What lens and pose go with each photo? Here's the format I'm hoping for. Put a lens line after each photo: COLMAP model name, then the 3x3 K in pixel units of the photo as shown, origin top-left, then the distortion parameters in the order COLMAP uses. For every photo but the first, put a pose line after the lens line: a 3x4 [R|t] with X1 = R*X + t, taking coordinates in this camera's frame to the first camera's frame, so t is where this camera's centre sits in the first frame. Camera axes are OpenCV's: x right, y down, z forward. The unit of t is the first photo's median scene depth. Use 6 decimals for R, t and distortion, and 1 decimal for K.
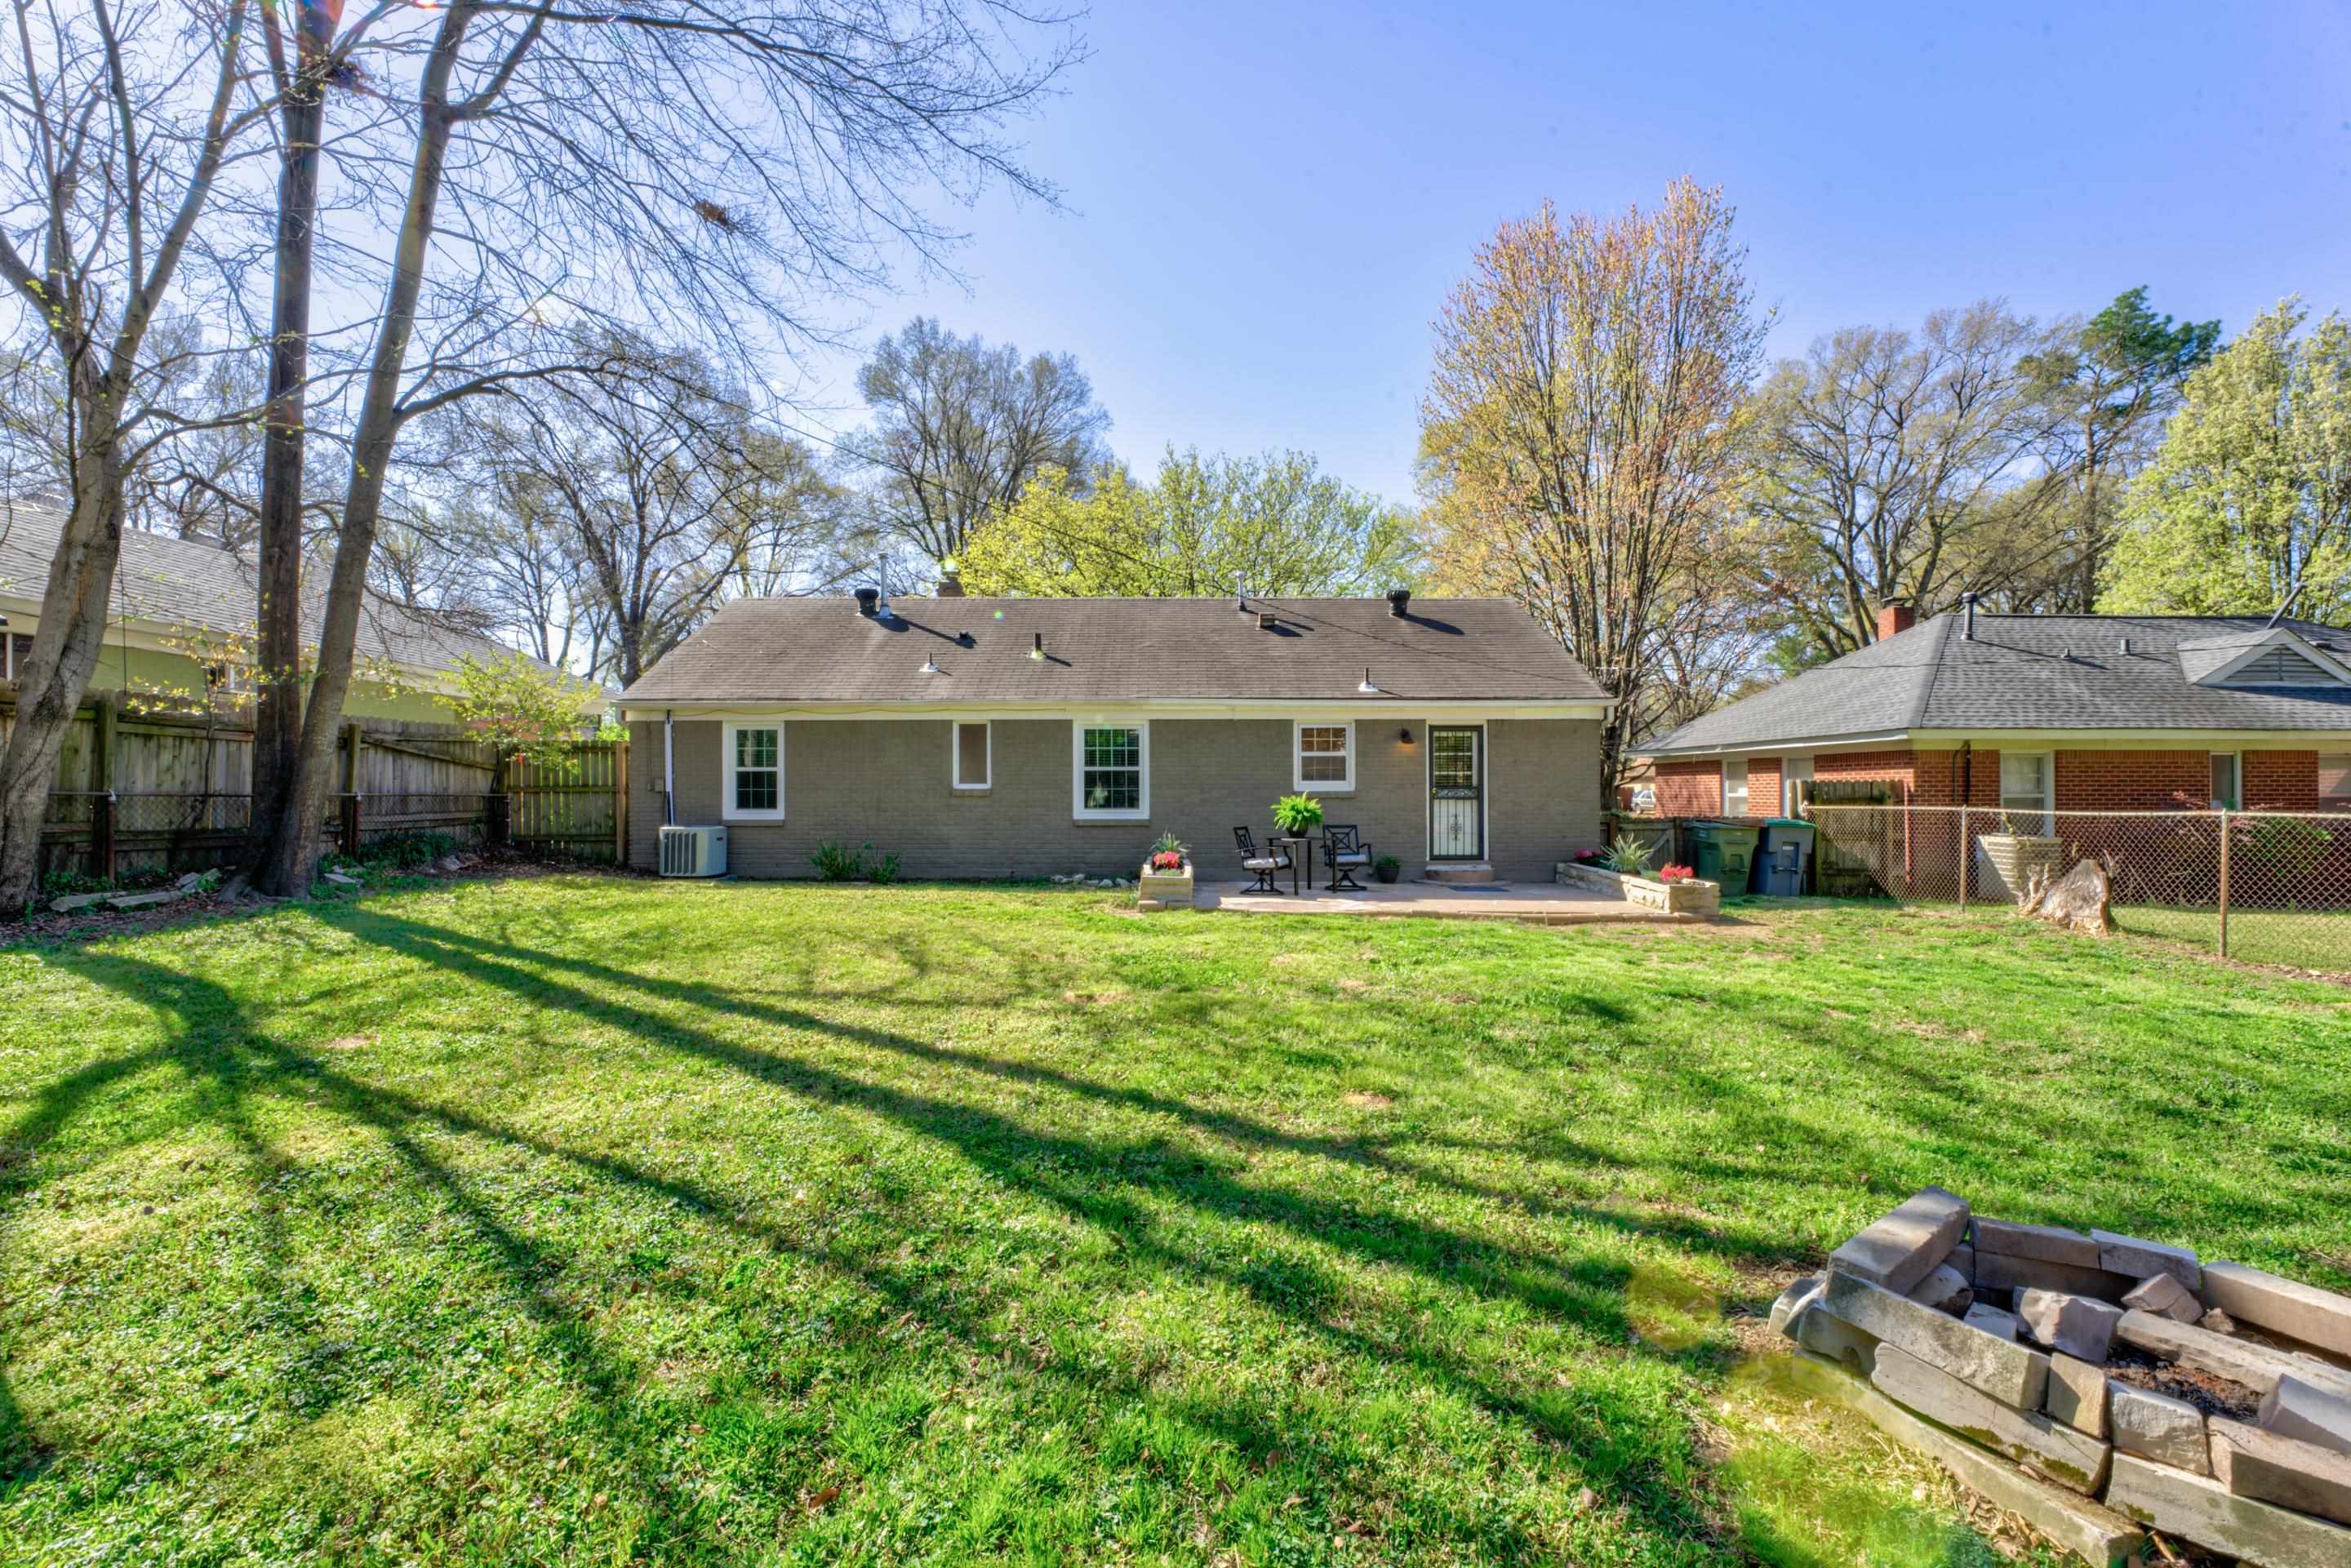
lens RADIAL K [[941.1, 0, 1175.5], [0, 941.1, 784.0], [0, 0, 1]] dist [-0.026608, 0.000322]
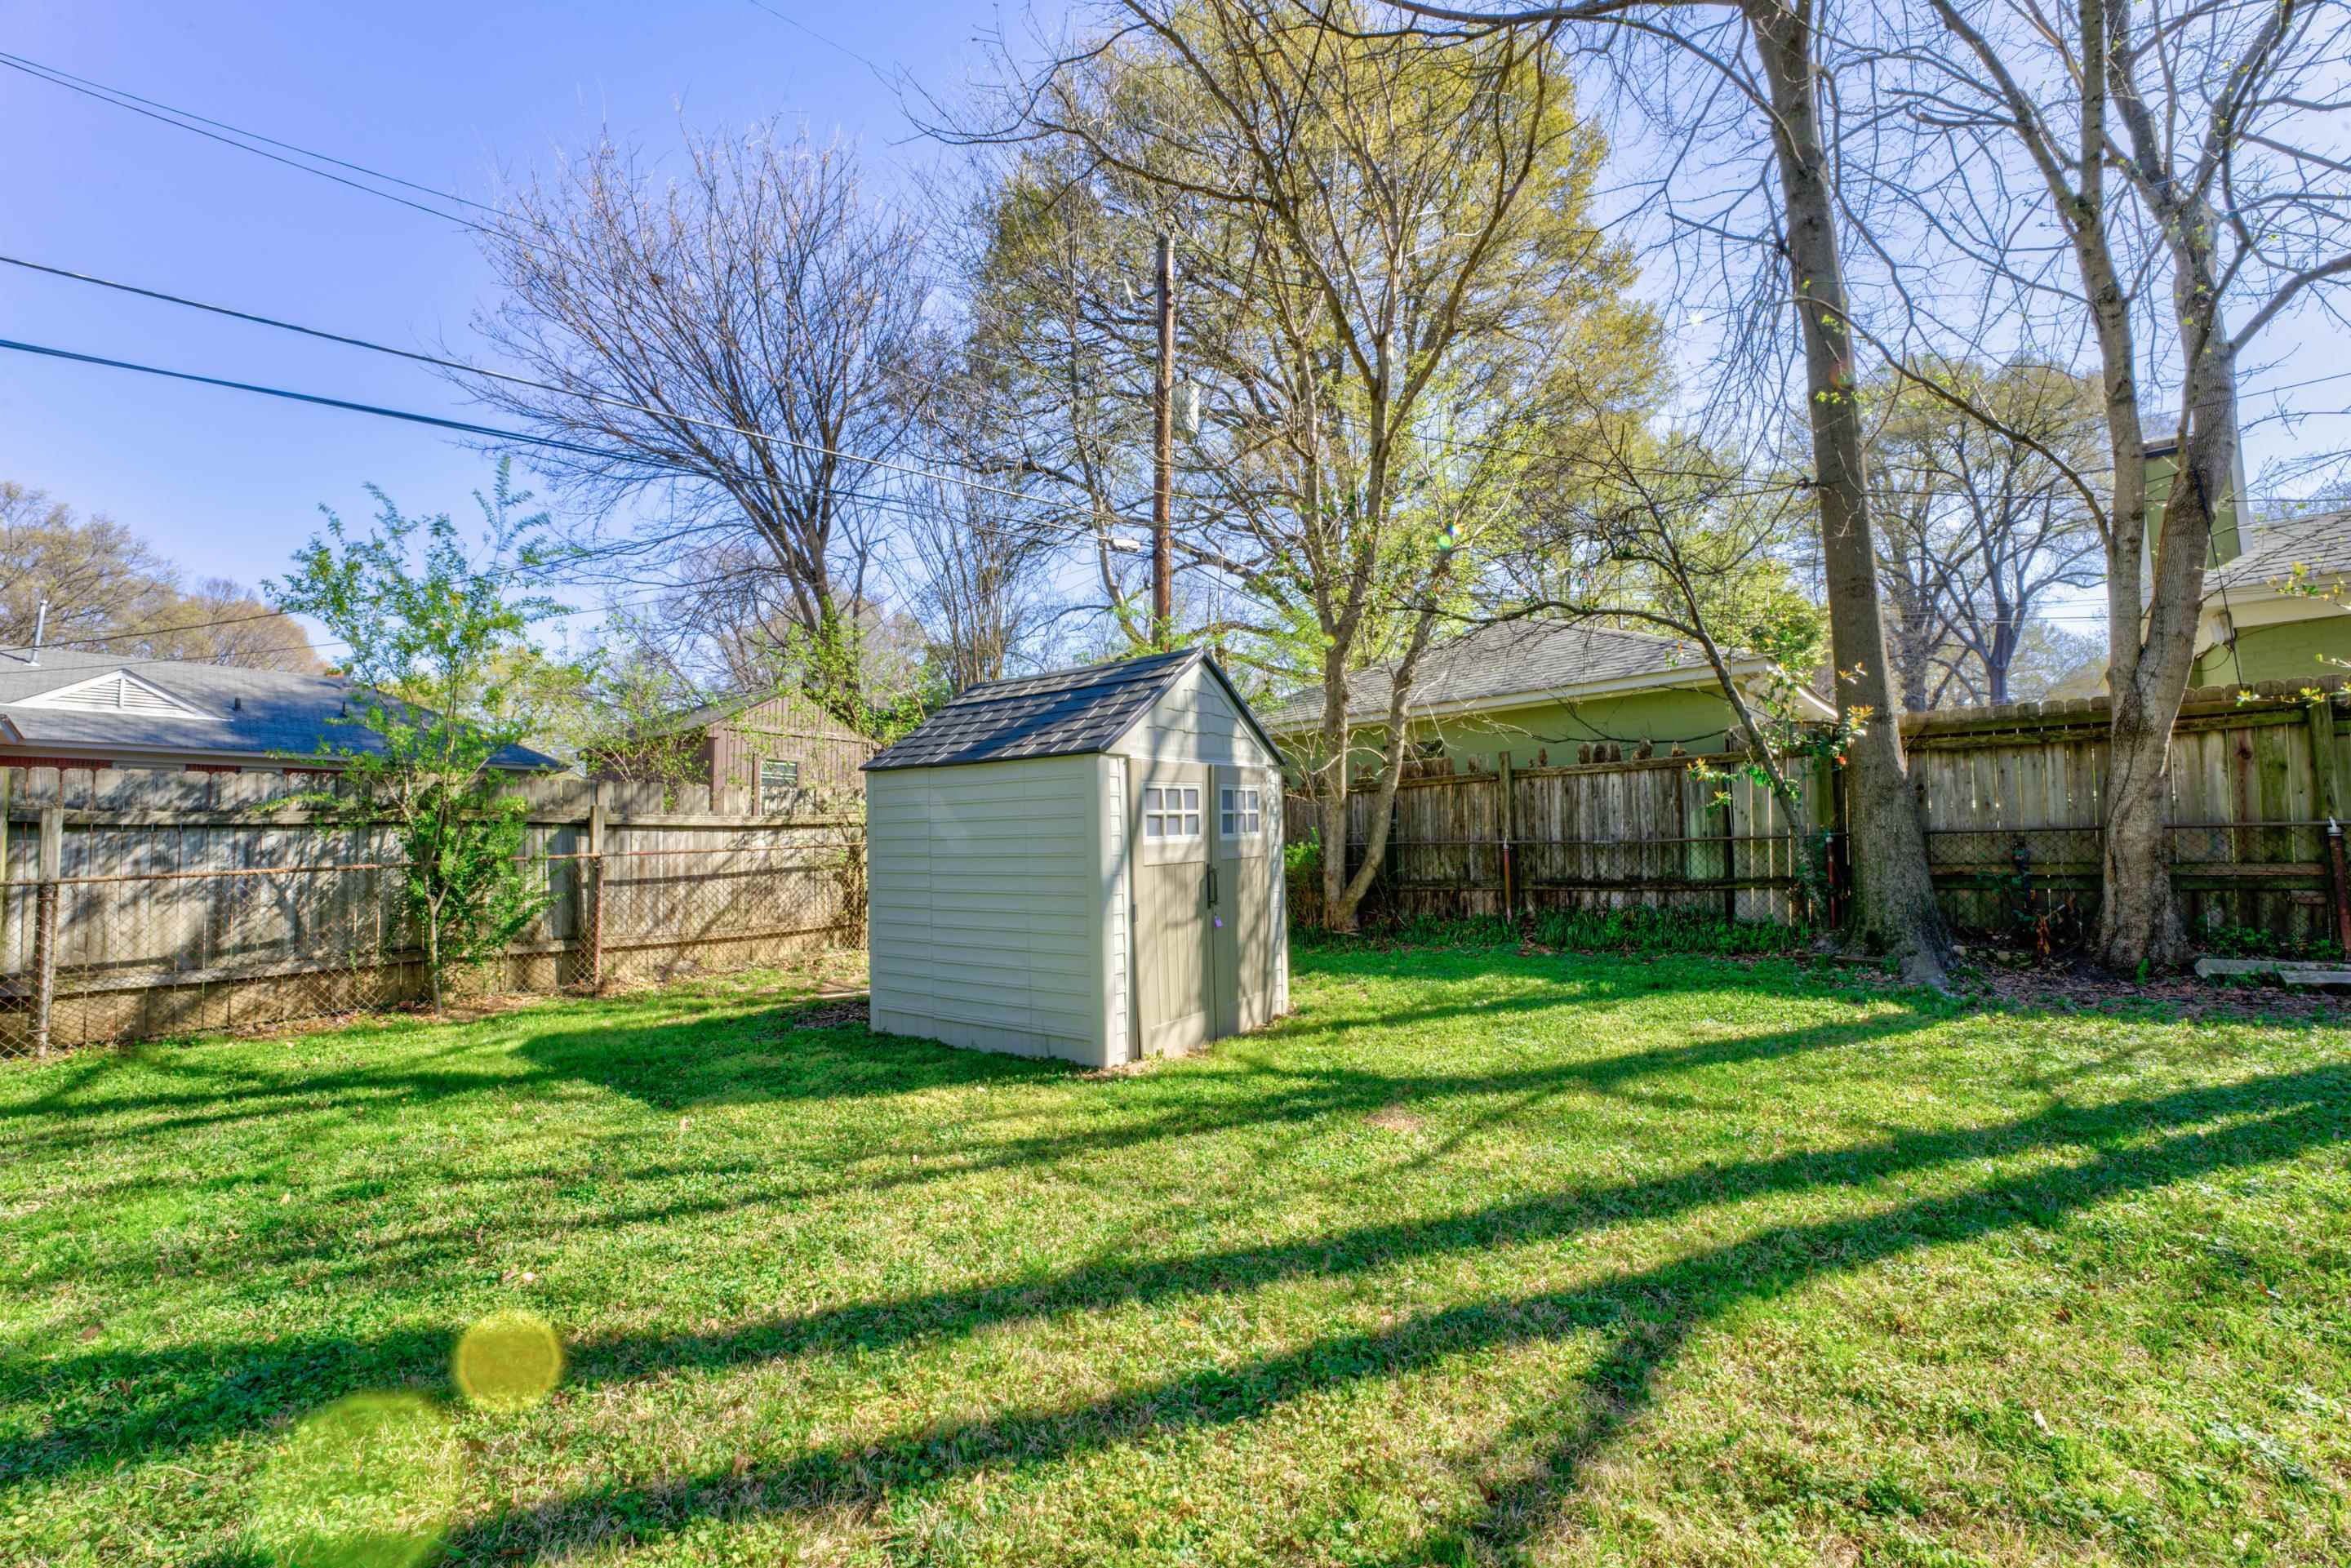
lens RADIAL K [[1017.5, 0, 1177.9], [0, 1017.5, 804.5], [0, 0, 1]] dist [-0.000581, 0.000100]
pose [[-0.748347, -0.040902, -0.662045, 0.009710], [0.013971, 0.996904, -0.077382, 0.026267], [0.663160, -0.067158, -0.745459, 0.580169]]
